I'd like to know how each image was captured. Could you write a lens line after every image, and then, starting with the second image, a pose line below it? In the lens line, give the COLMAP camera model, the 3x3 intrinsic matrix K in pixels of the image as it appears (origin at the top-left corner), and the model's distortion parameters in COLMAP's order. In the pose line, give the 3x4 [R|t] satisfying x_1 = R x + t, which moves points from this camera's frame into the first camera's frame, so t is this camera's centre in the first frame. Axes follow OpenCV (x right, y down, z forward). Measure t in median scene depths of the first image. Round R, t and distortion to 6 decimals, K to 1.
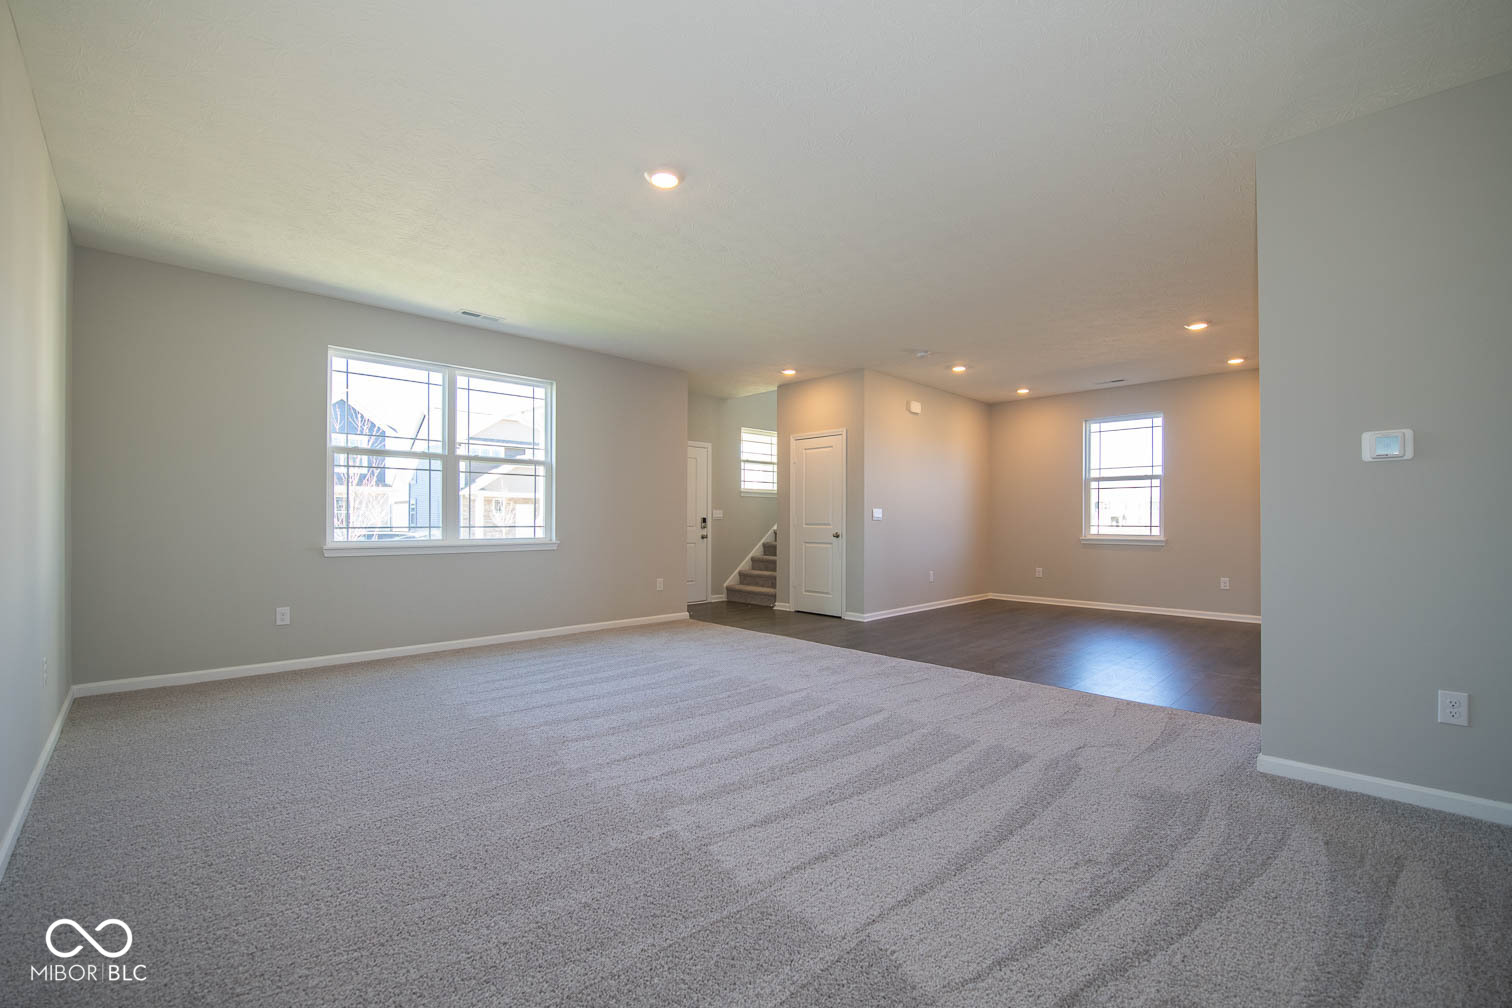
lens RADIAL K [[637.1, 0, 767.9], [0, 637.1, 515.3], [0, 0, 1]] dist [-0.011132, 0.000290]
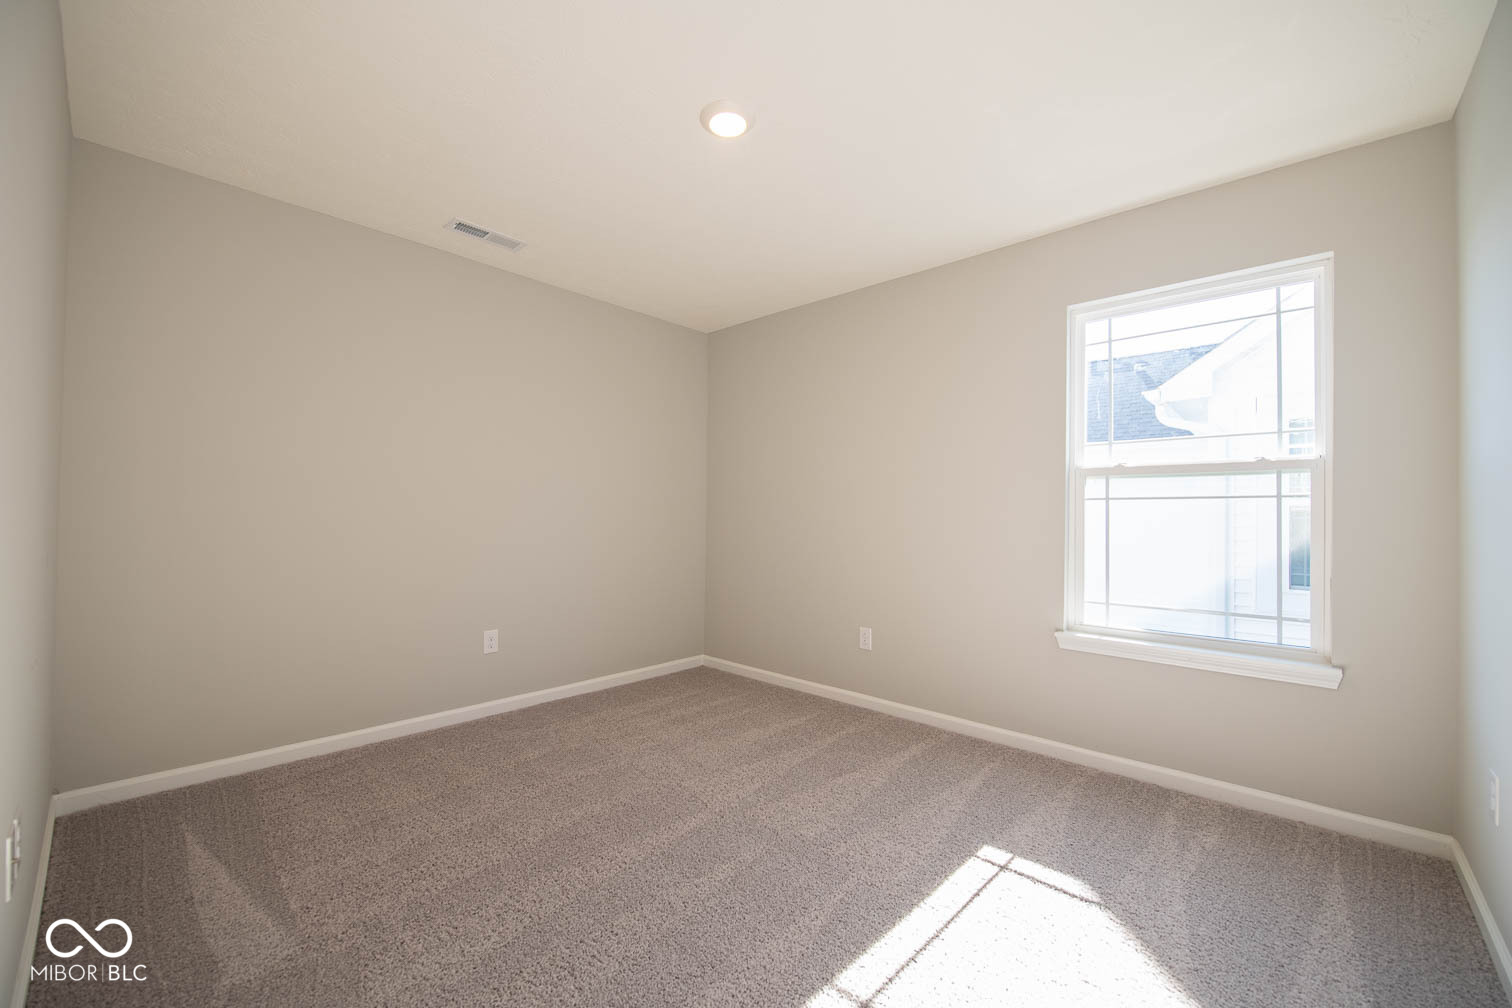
lens RADIAL K [[616.2, 0, 754.9], [0, 616.2, 512.0], [0, 0, 1]] dist [-0.015658, 0.000730]
pose [[0.997419, 0.012671, 0.070676, 0.298655], [-0.011597, 0.999811, -0.015579, -0.026882], [-0.070860, 0.014719, 0.997378, 0.669434]]
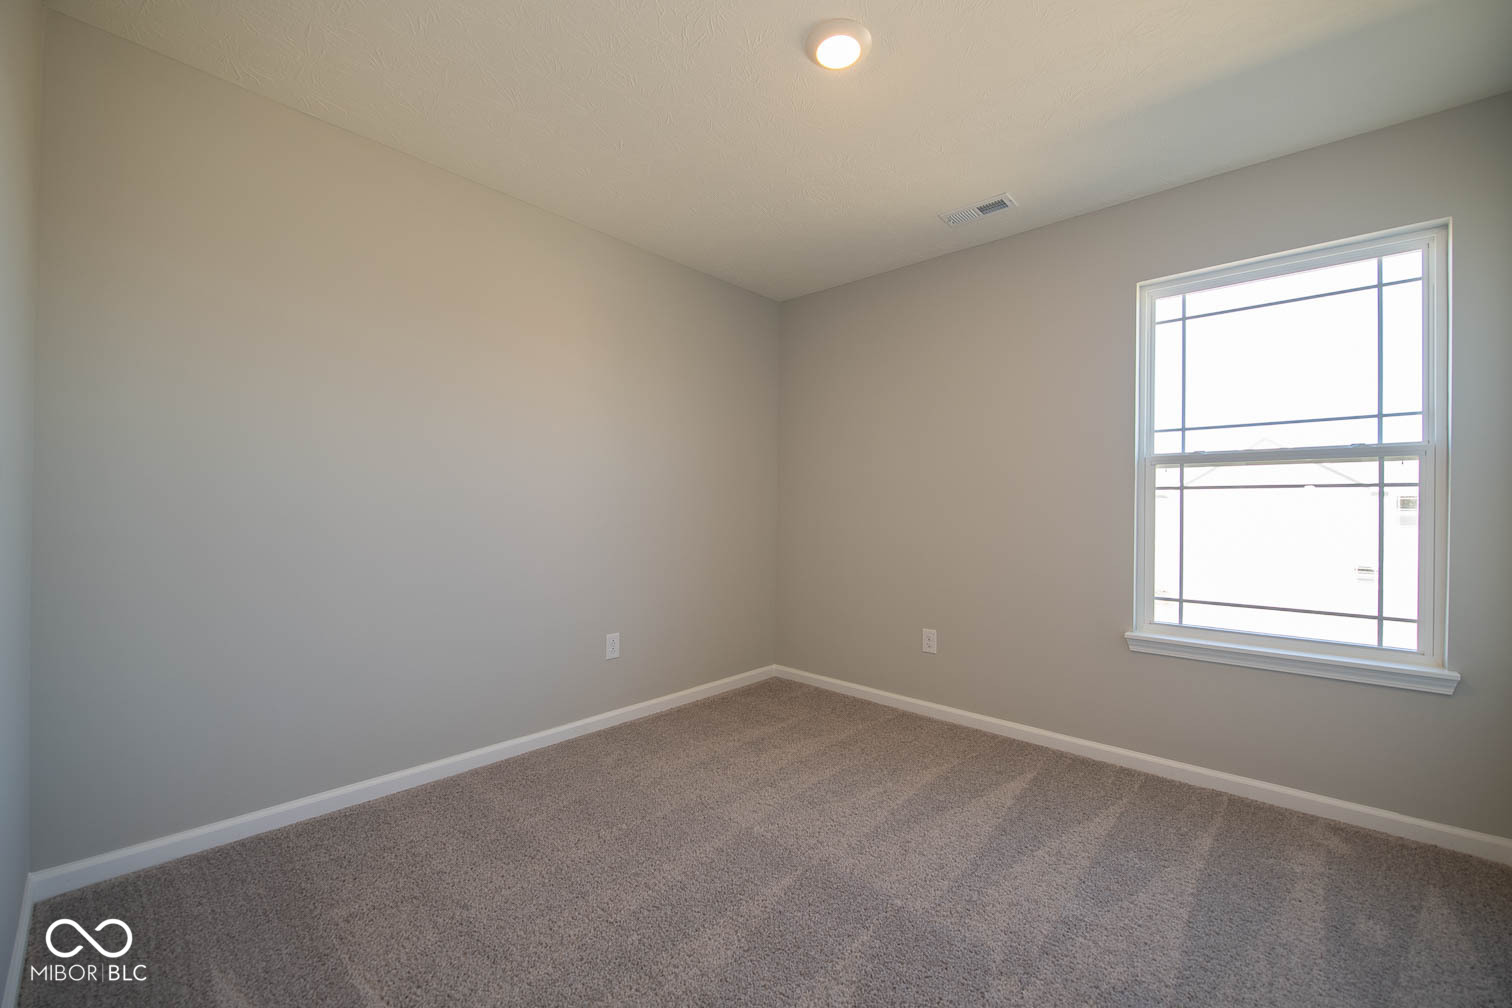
lens RADIAL K [[616.2, 0, 752.3], [0, 616.2, 510.2], [0, 0, 1]] dist [-0.015658, 0.000730]
pose [[0.997311, 0.009913, 0.072619, 0.274459], [-0.009615, 0.999944, -0.004441, -0.027083], [-0.072659, 0.003731, 0.997350, 0.696684]]
